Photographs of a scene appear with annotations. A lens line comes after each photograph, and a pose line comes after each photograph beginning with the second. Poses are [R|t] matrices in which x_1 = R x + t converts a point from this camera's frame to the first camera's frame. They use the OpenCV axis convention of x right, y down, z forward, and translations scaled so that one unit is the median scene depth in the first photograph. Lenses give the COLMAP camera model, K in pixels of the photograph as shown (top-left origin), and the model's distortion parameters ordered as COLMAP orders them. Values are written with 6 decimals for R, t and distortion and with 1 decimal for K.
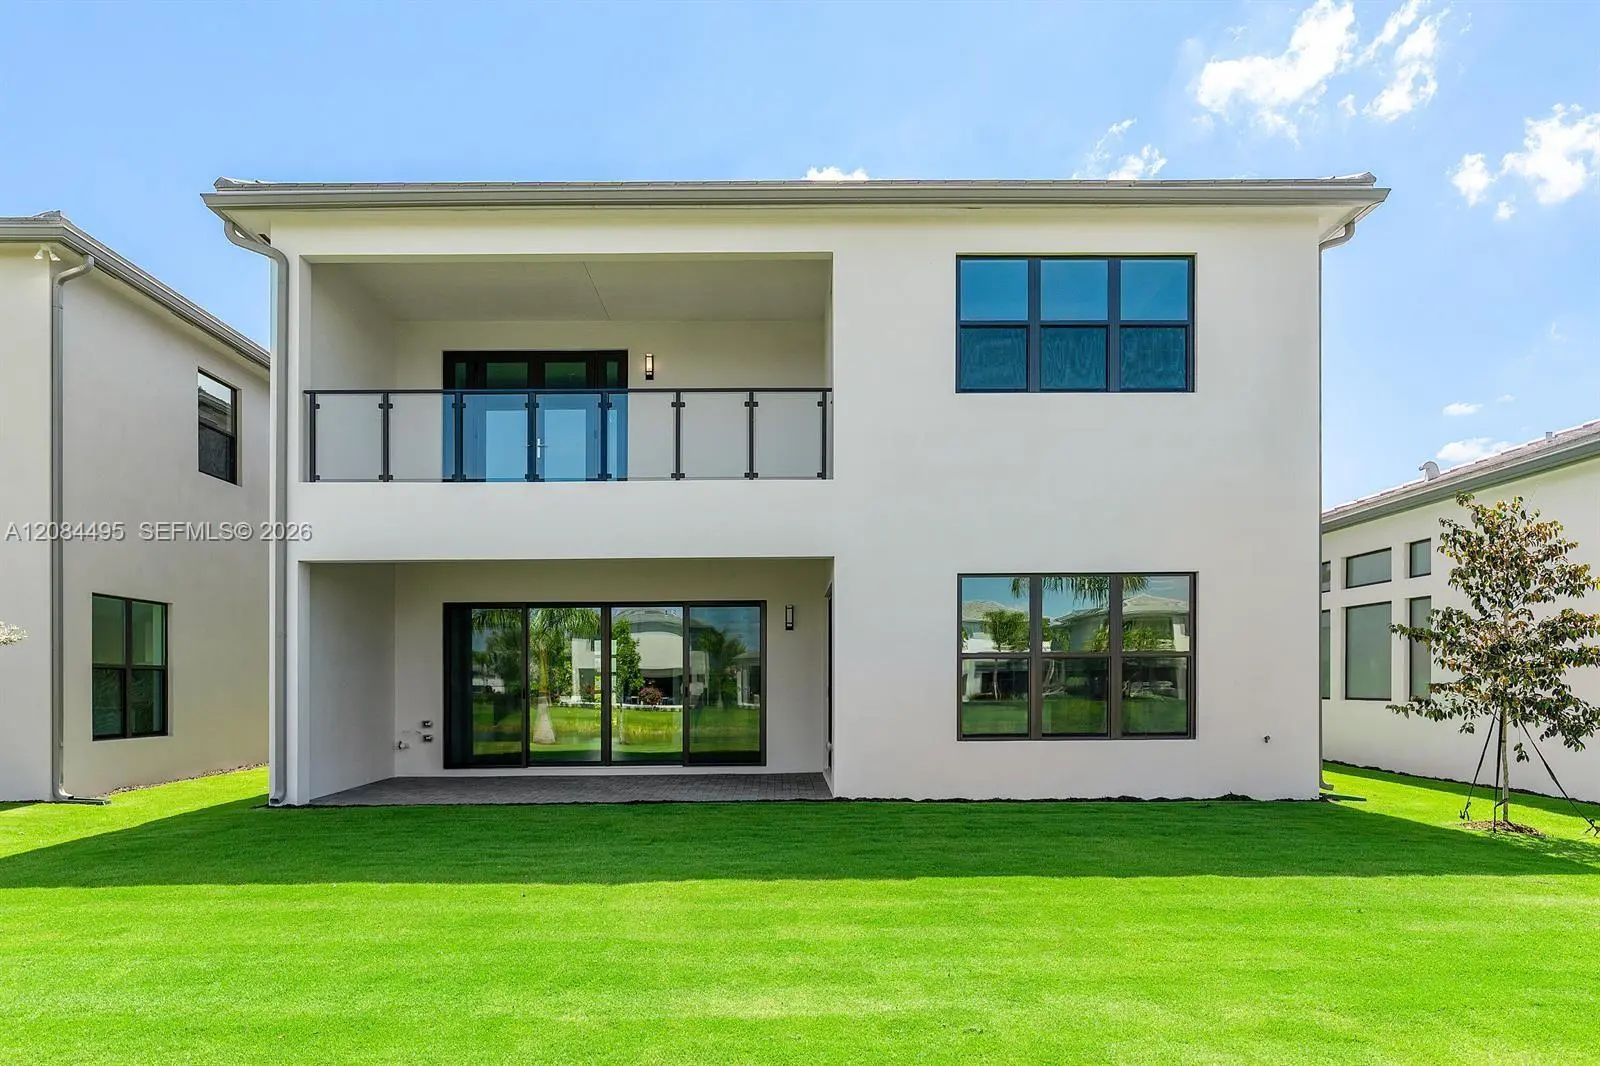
lens RADIAL K [[1035.6, 0, 805.8], [0, 1035.6, 599.0], [0, 0, 1]] dist [0.007493, 0.006463]
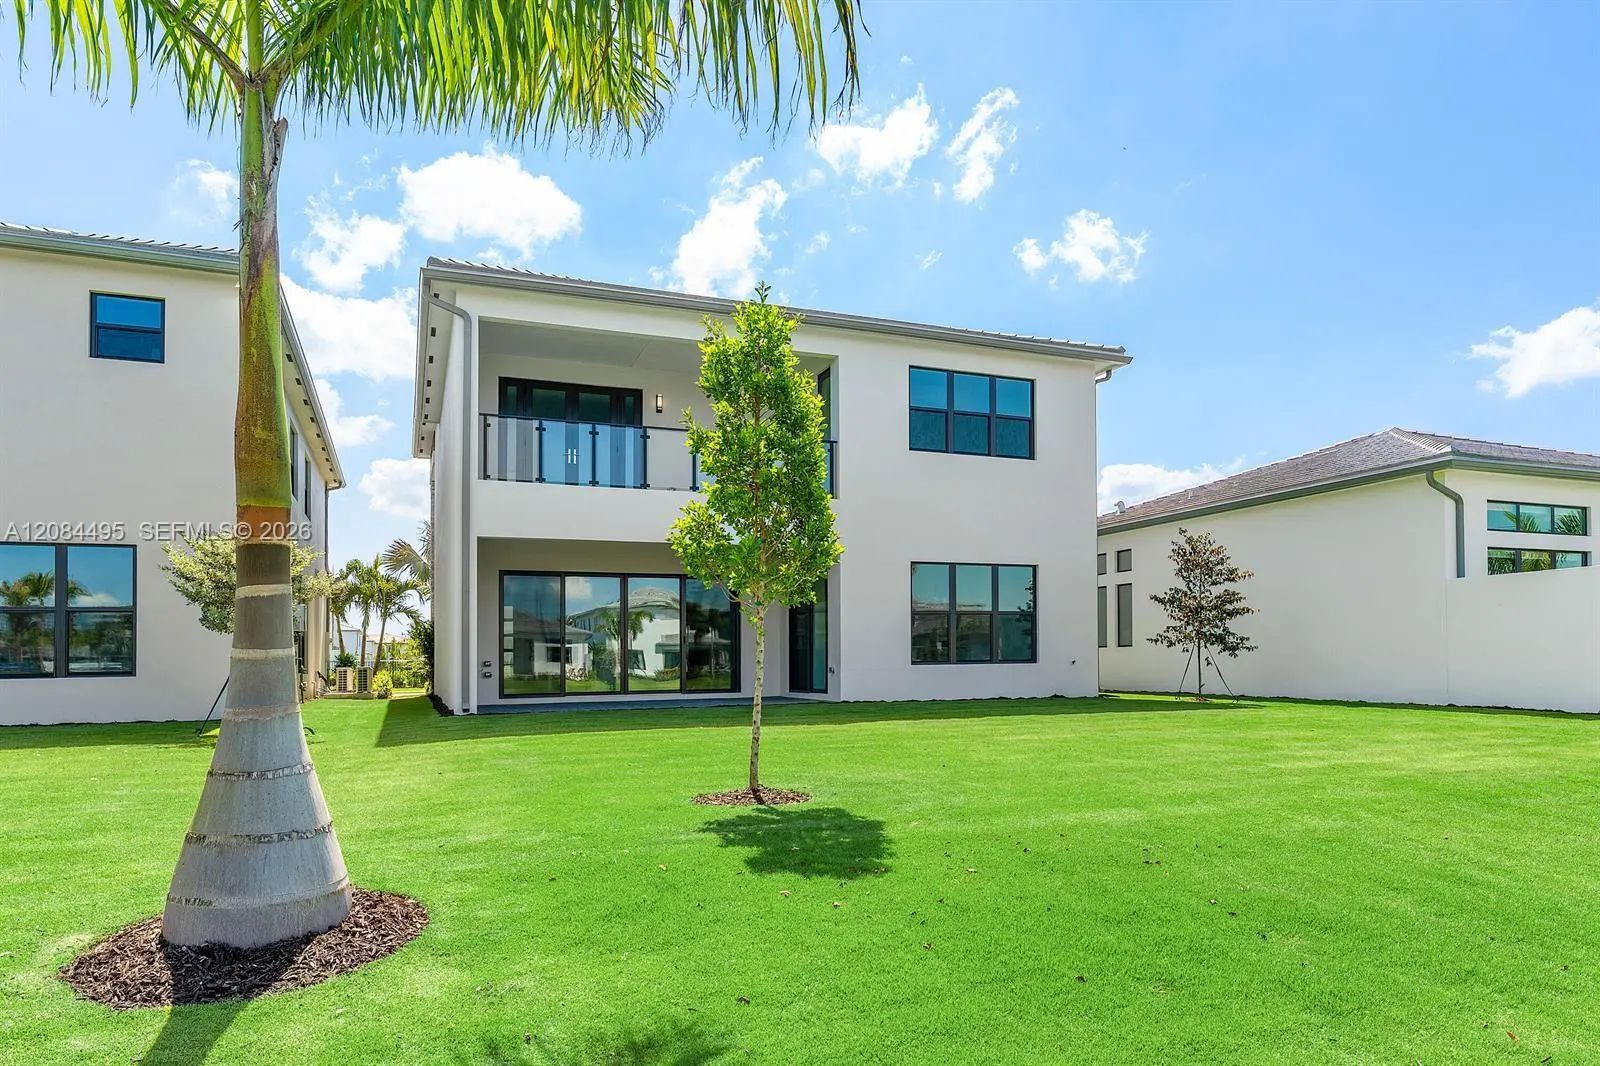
lens RADIAL K [[1035.6, 0, 800.3], [0, 1035.6, 533.9], [0, 0, 1]] dist [0.007493, 0.006463]
pose [[0.930616, 0.041977, 0.363582, -0.598220], [-0.023761, 0.998235, -0.054431, 0.024634], [-0.365225, 0.042016, 0.929971, -0.440586]]
